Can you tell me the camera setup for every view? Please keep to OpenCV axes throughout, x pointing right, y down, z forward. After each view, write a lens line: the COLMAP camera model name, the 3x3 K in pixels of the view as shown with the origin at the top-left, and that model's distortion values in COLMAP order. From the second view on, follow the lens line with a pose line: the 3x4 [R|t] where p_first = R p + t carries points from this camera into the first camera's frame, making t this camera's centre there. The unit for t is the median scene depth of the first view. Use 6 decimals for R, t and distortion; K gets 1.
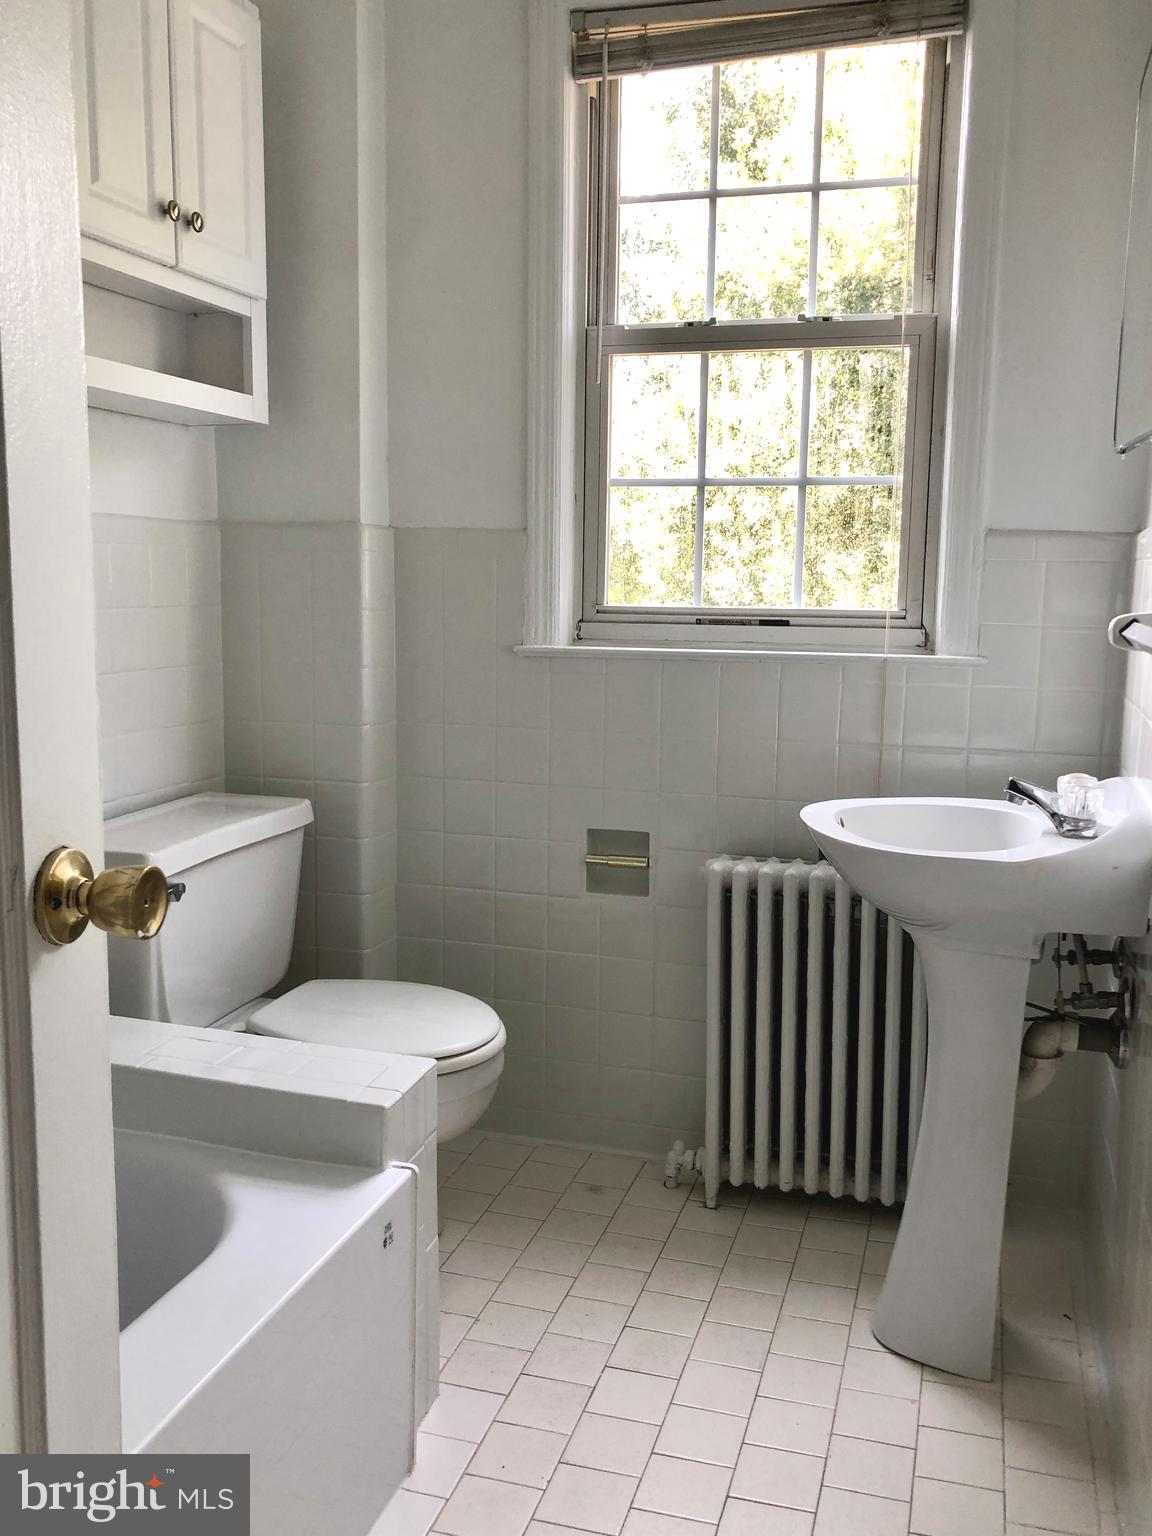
lens RADIAL K [[1358.0, 0, 570.8], [0, 1358.0, 761.8], [0, 0, 1]] dist [0.053057, -0.090517]
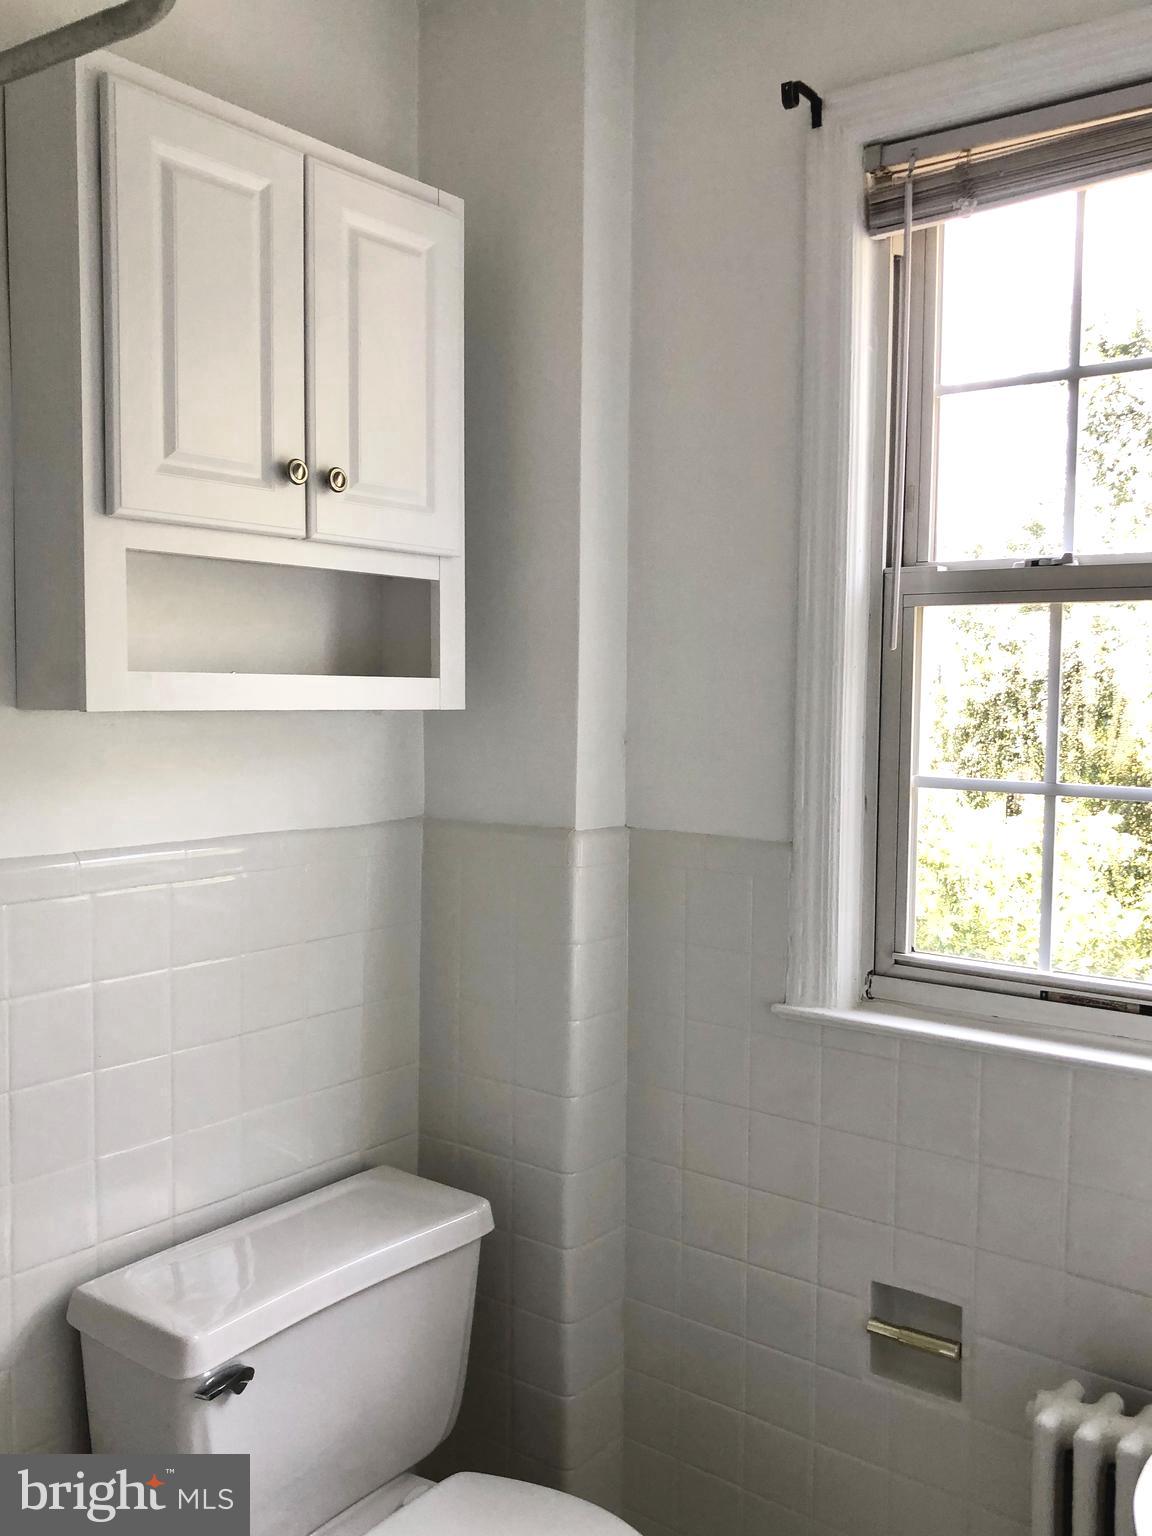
lens RADIAL K [[1358.0, 0, 572.3], [0, 1358.0, 782.2], [0, 0, 1]] dist [0.053057, -0.090517]
pose [[0.940321, 0.016886, -0.339869, 0.106512], [-0.041382, 0.997030, -0.064956, -0.160650], [0.337762, 0.075144, 0.938227, 0.296863]]
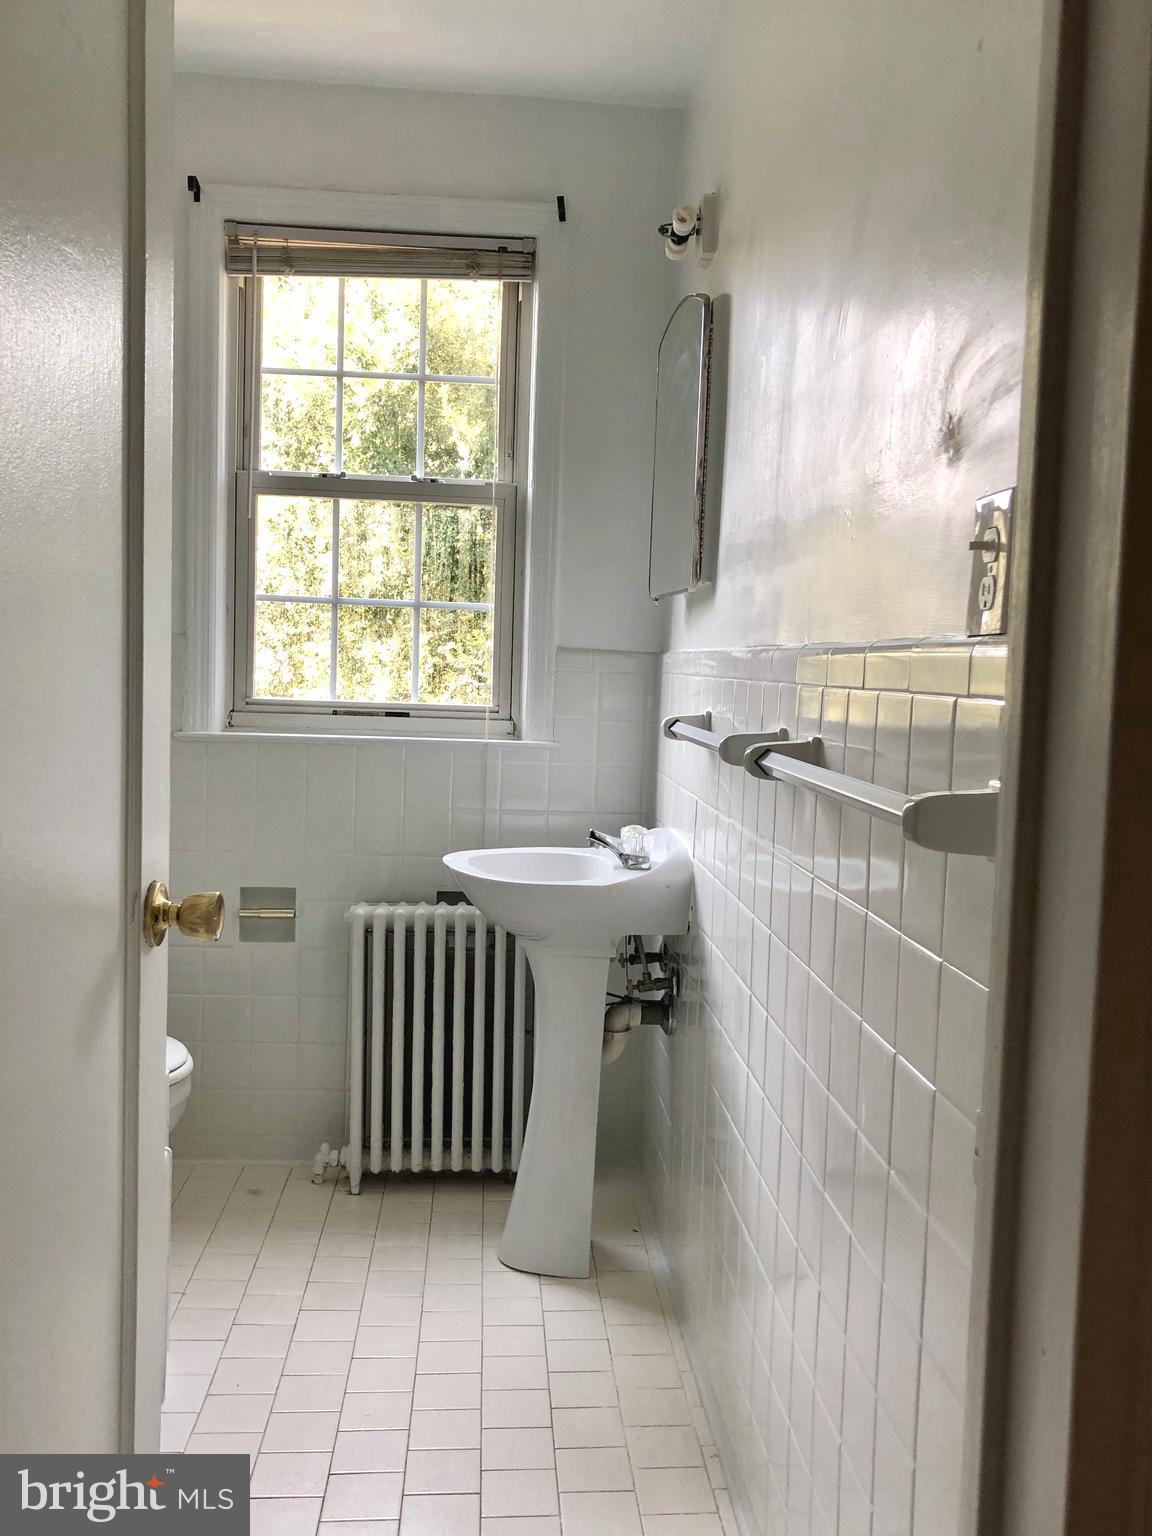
lens RADIAL K [[1358.0, 0, 565.2], [0, 1358.0, 750.4], [0, 0, 1]] dist [0.053057, -0.090517]
pose [[0.938367, -0.004000, 0.345616, -0.140158], [0.026983, 0.997729, -0.061713, 0.012470], [-0.344585, 0.067236, 0.936344, -0.226983]]
